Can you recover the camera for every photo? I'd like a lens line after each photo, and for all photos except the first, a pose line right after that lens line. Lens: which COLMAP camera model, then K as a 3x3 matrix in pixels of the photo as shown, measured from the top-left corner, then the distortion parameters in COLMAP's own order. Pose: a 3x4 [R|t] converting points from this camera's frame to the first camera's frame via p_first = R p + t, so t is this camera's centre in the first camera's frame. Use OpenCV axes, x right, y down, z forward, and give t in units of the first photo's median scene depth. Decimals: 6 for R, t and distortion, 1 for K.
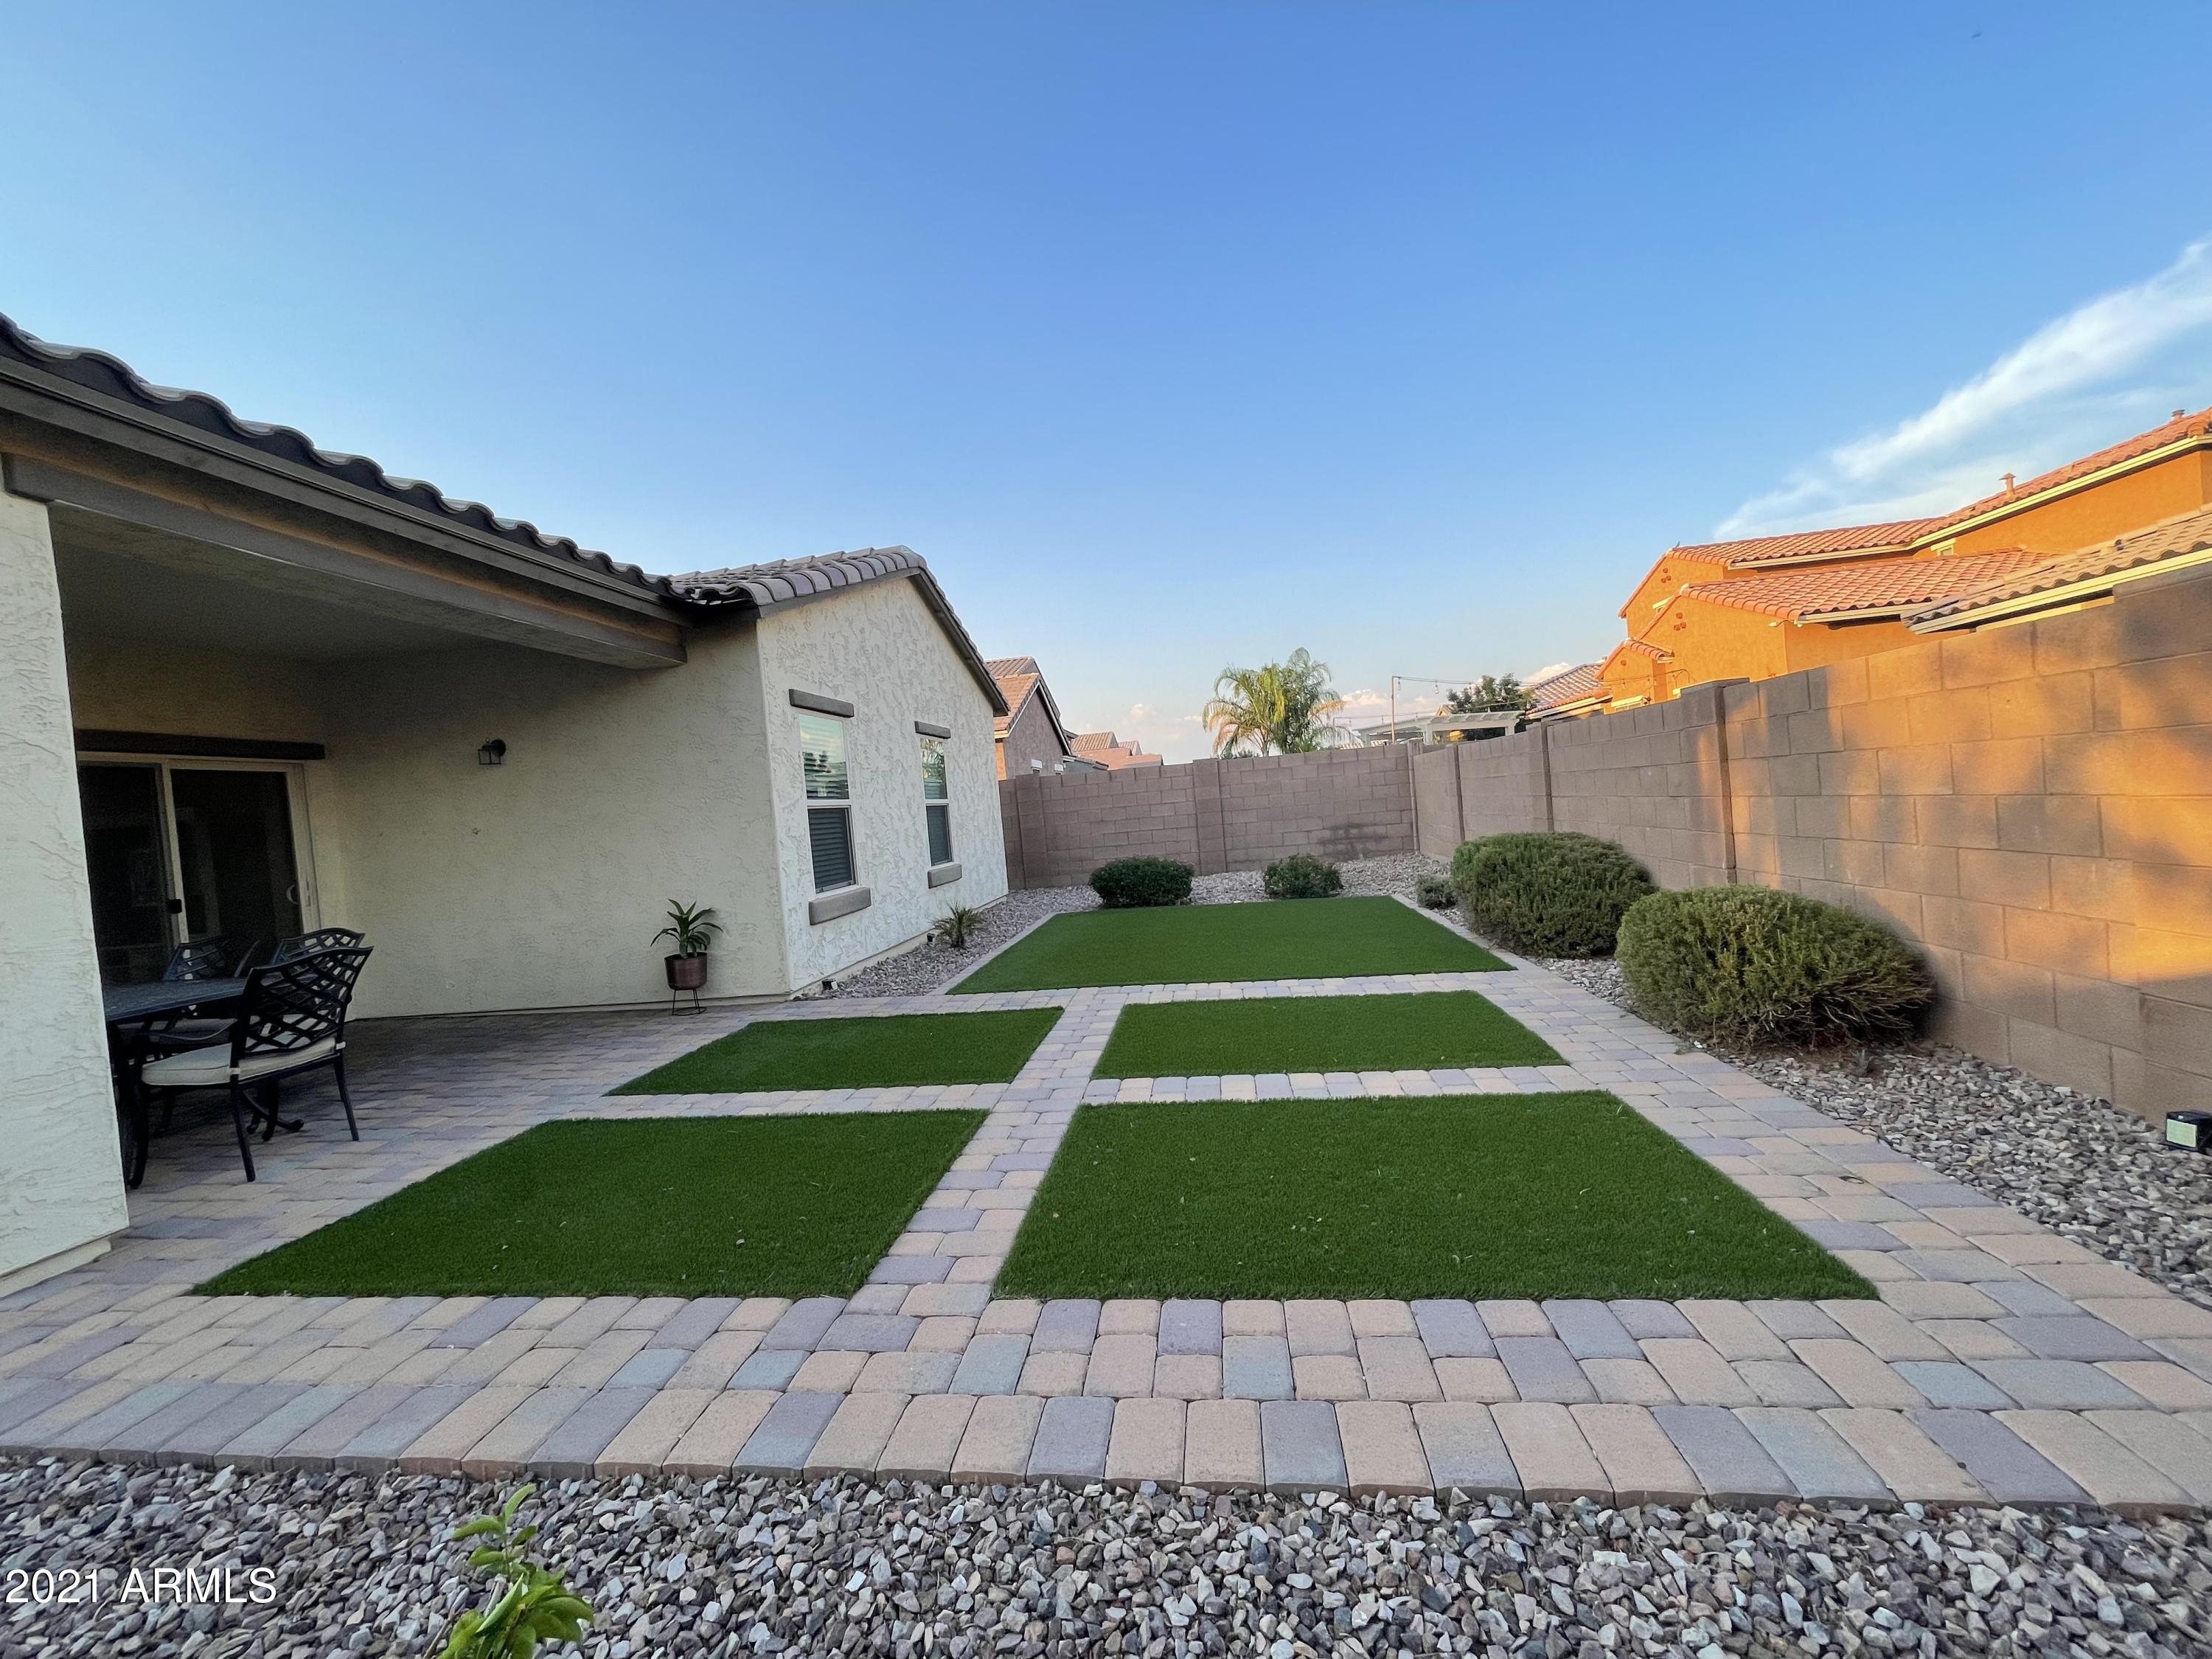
lens RADIAL K [[893.1, 0, 1106.0], [0, 893.1, 829.5], [0, 0, 1]] dist [-0.000286, 0.000015]
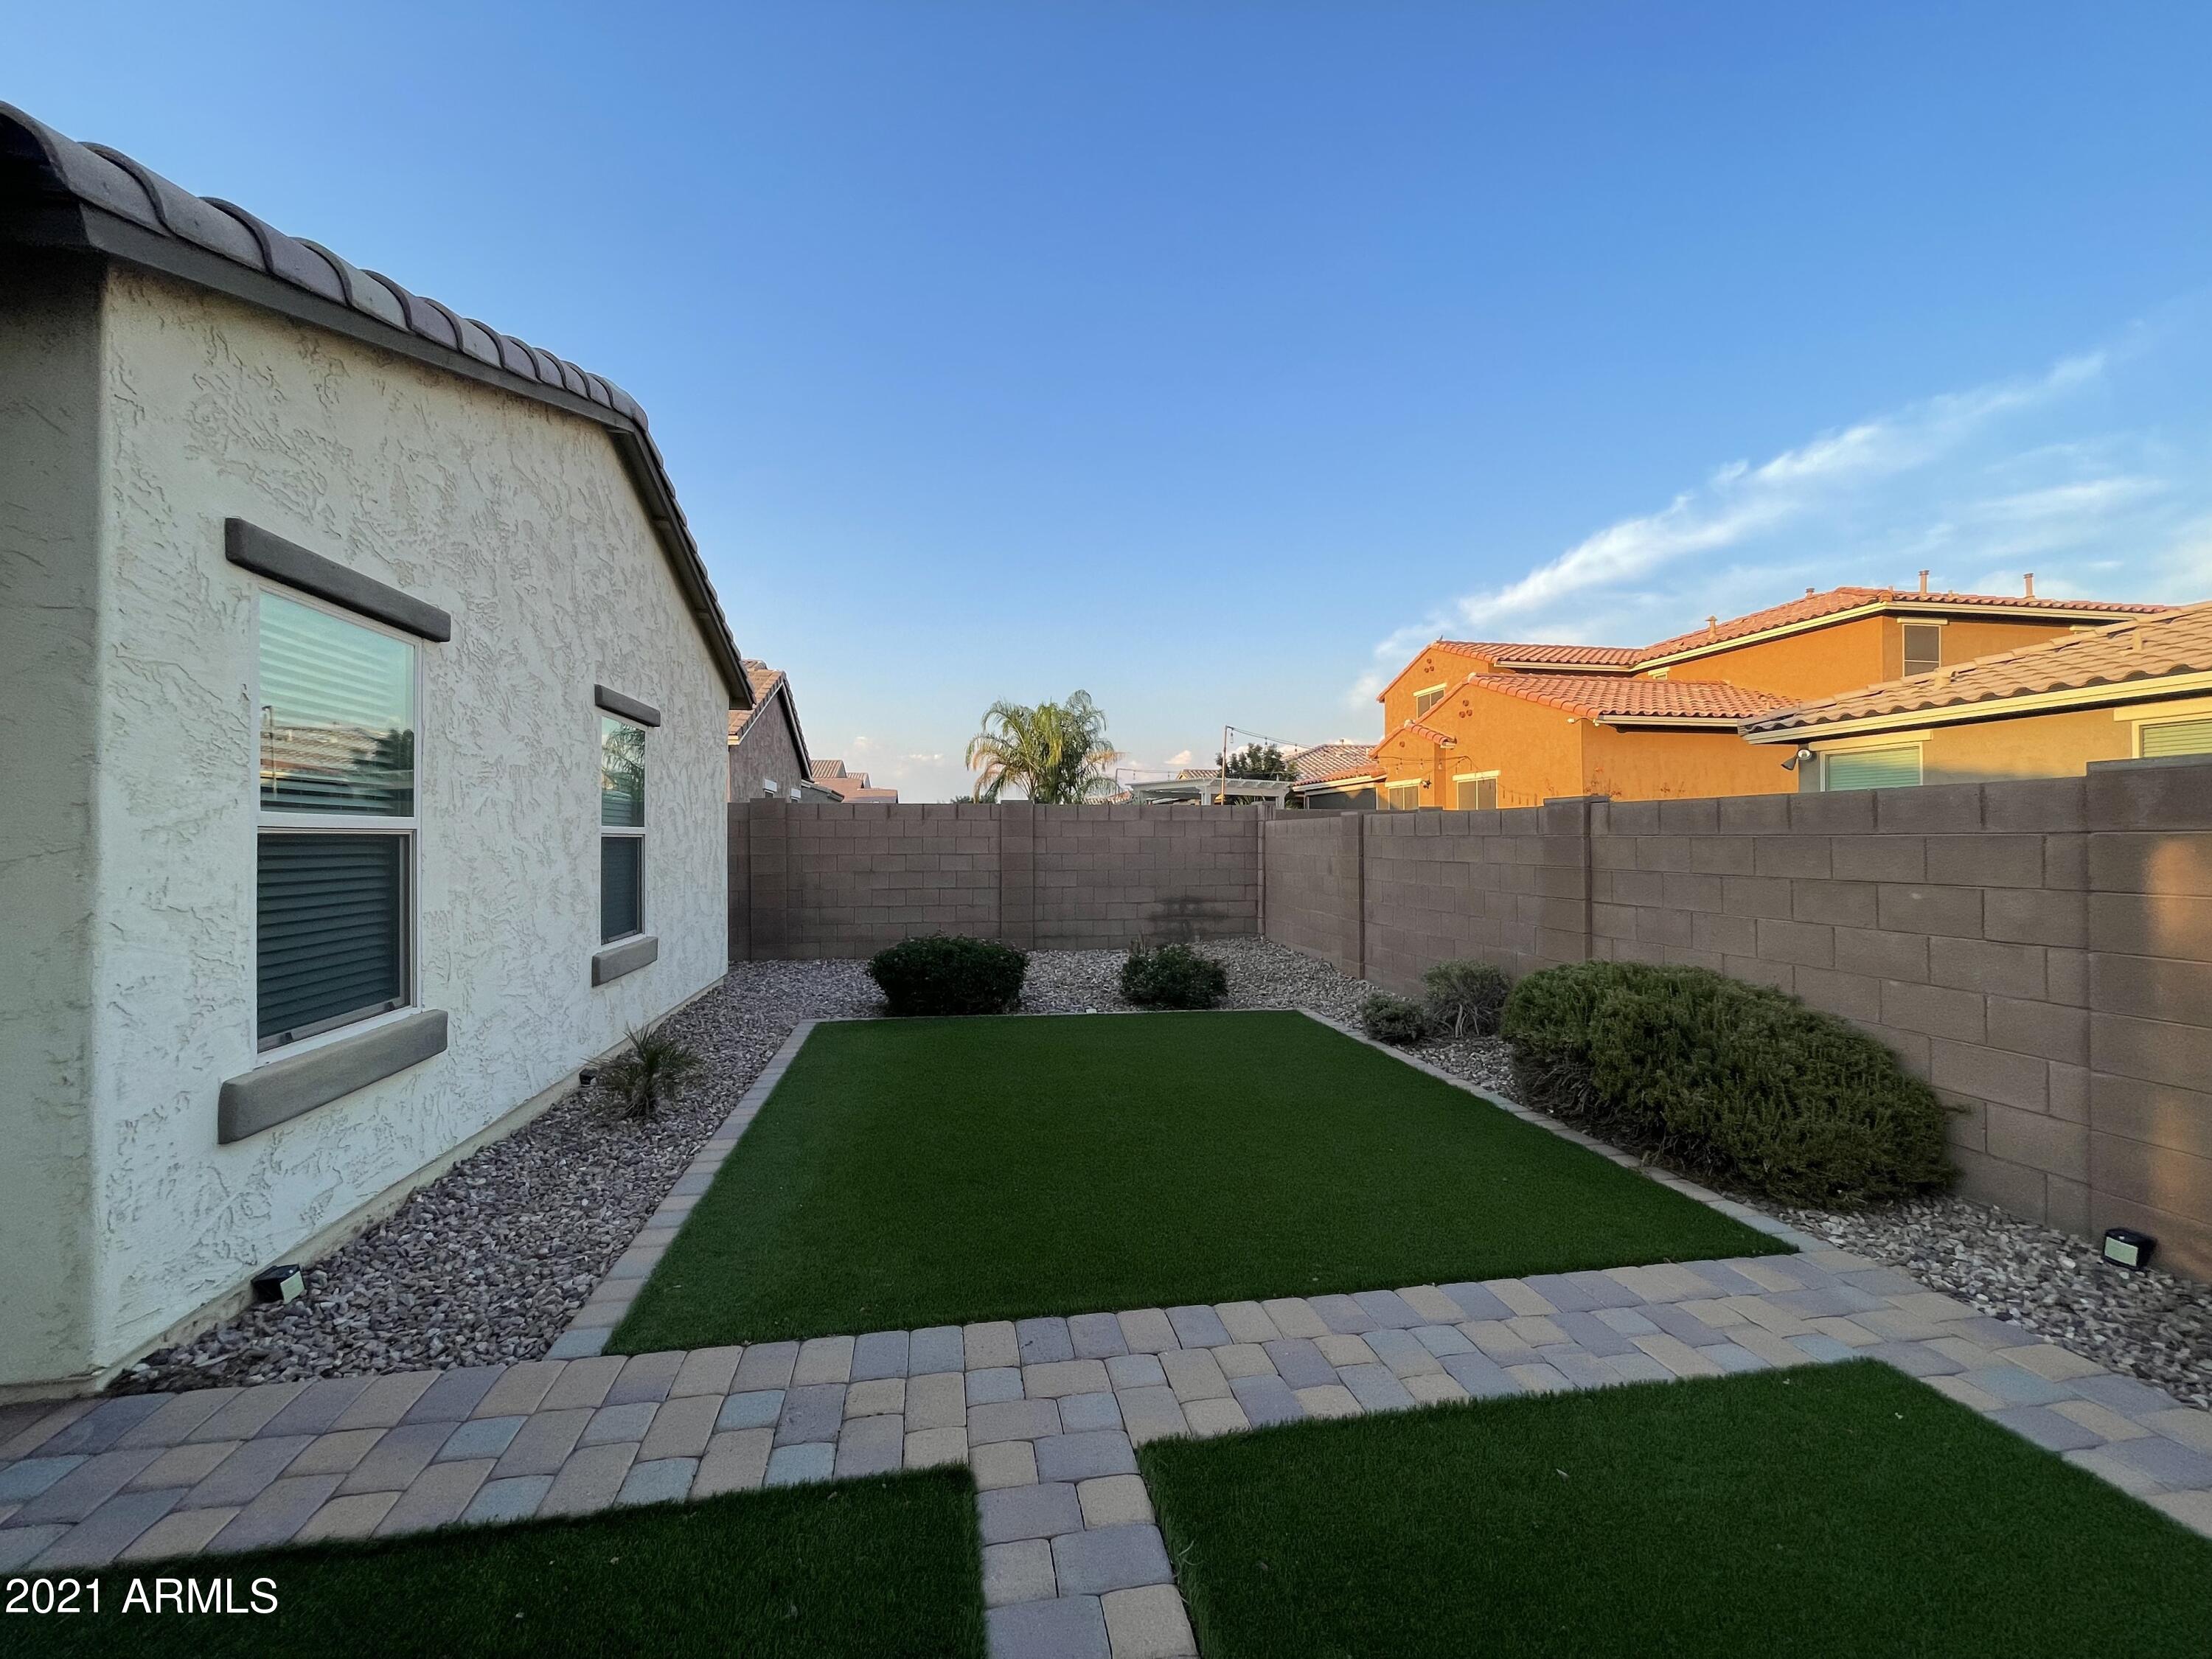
lens RADIAL K [[894.9, 0, 1105.6], [0, 894.9, 827.9], [0, 0, 1]] dist [0.000603, 0.000604]
pose [[0.948748, 0.086203, 0.304050, -0.110643], [-0.070651, 0.995584, -0.061806, -0.030274], [-0.308035, 0.037156, 0.950649, 0.556039]]
